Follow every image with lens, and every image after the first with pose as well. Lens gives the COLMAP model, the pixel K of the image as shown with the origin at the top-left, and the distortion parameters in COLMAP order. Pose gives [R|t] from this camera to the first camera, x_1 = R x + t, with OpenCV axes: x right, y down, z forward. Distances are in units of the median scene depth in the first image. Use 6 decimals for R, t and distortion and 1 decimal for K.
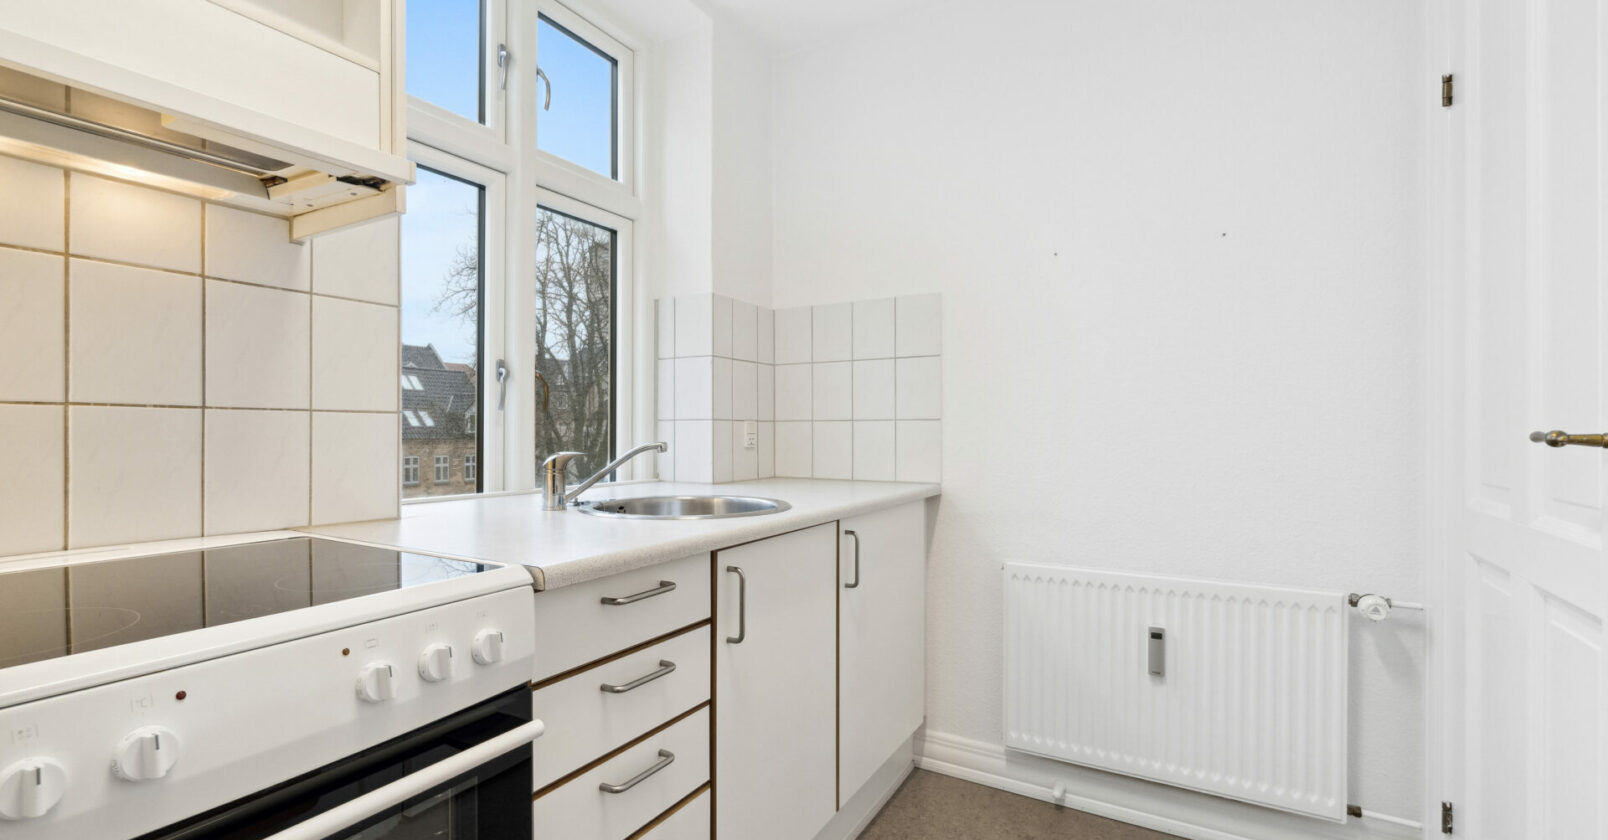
lens RADIAL K [[687.5, 0, 806.4], [0, 687.5, 419.3], [0, 0, 1]] dist [-0.000872, -0.000079]
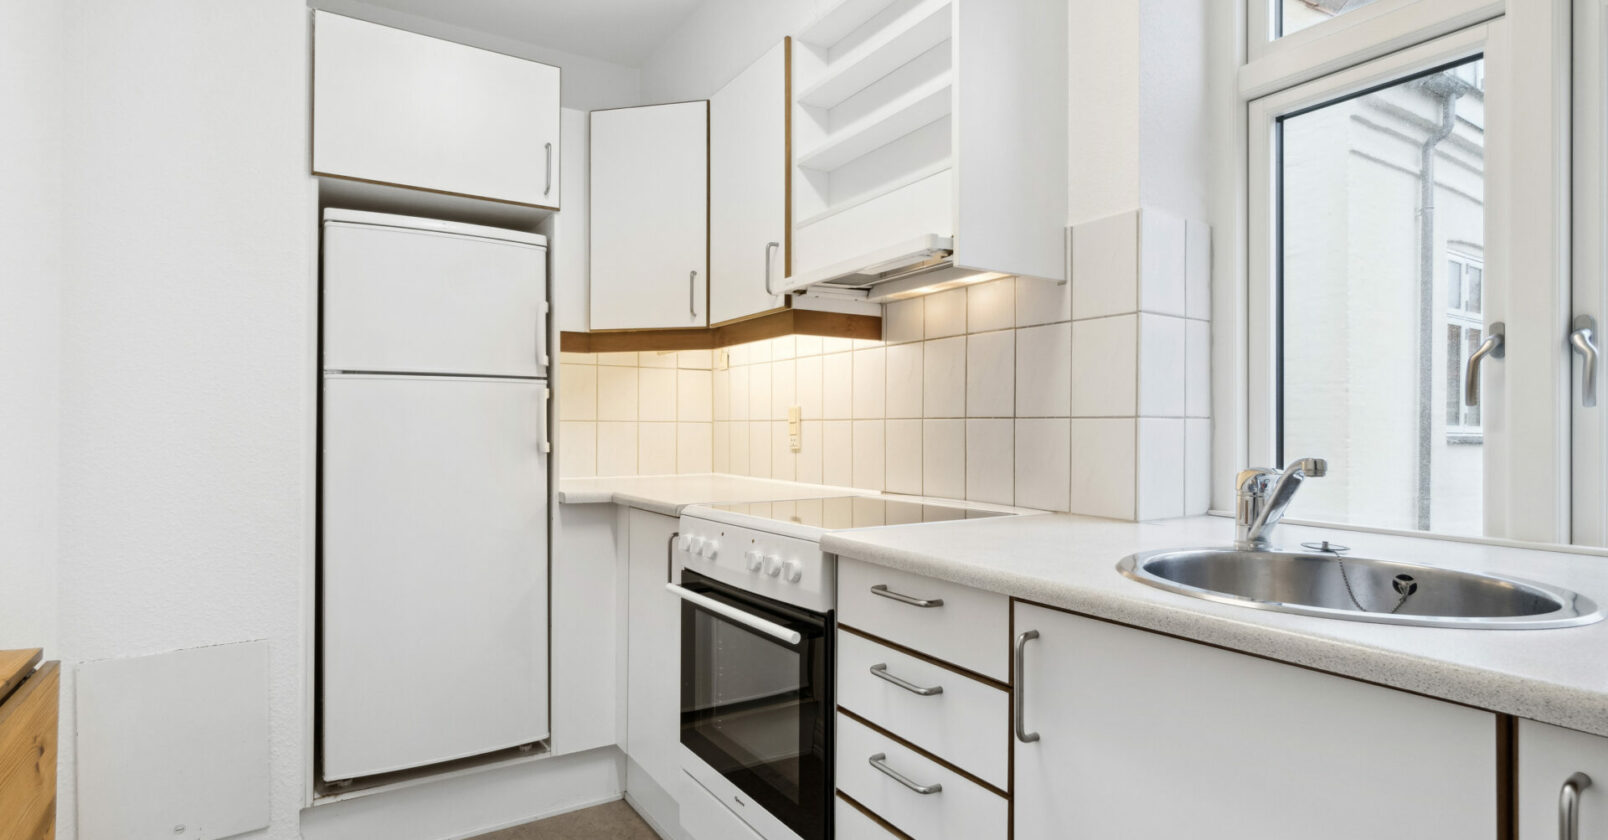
lens RADIAL K [[787.0, 0, 800.1], [0, 787.0, 426.3], [0, 0, 1]] dist [-0.006368, 0.000171]
pose [[-0.446823, -0.007079, -0.894594, 0.822750], [0.005589, 0.999927, -0.010704, 0.016862], [0.894605, -0.009783, -0.446751, 1.332263]]
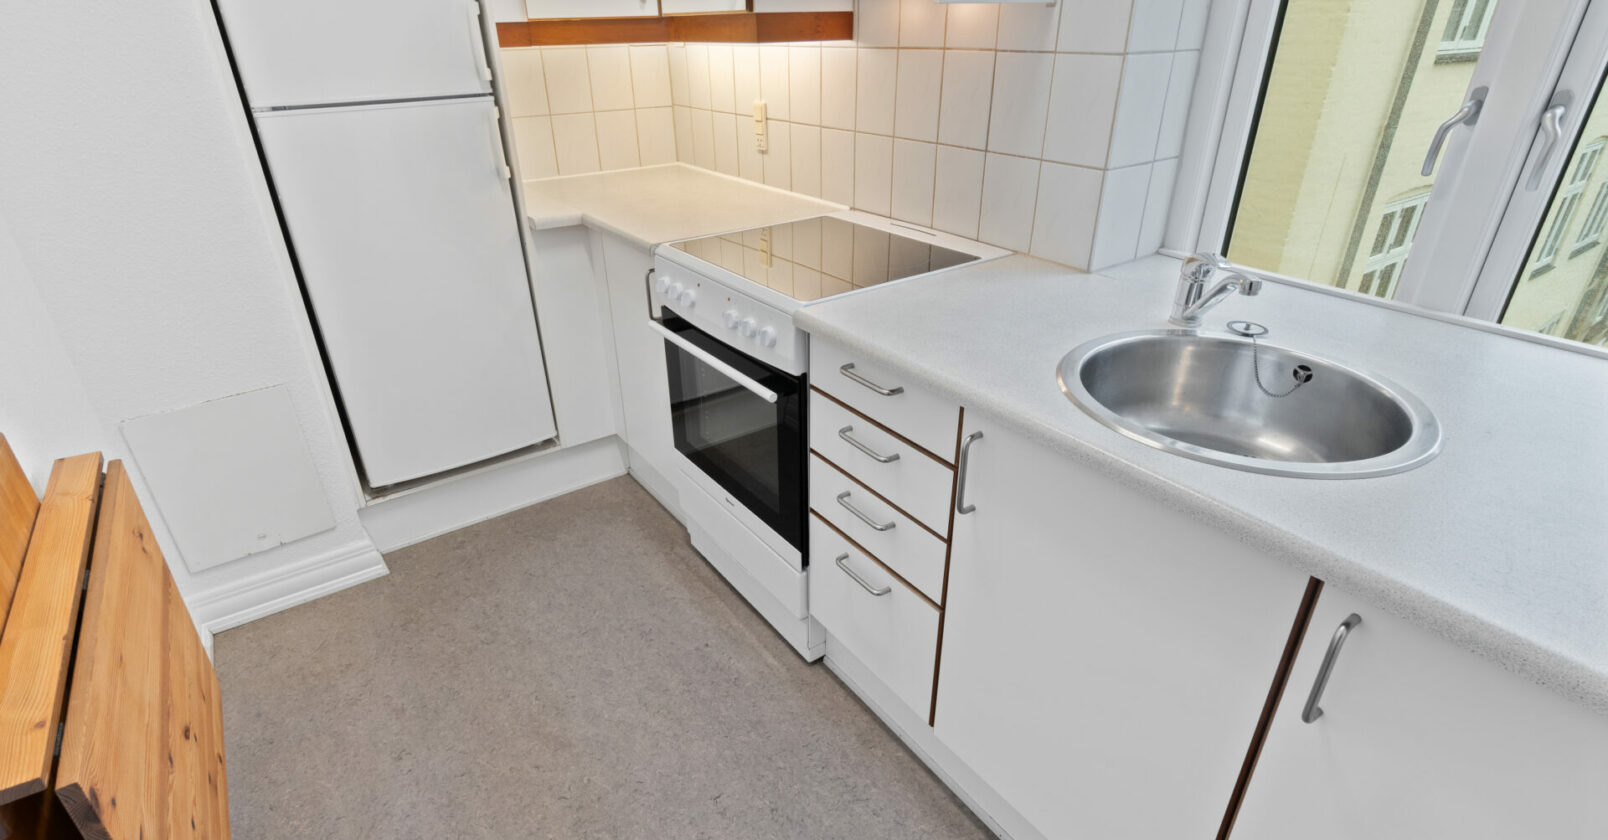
lens RADIAL K [[787.0, 0, 800.7], [0, 787.0, 381.4], [0, 0, 1]] dist [-0.006368, 0.000171]
pose [[-0.404577, 0.417774, -0.813500, 0.822539], [0.020530, 0.893478, 0.448637, -0.322542], [0.914274, 0.164807, -0.370057, 1.327927]]
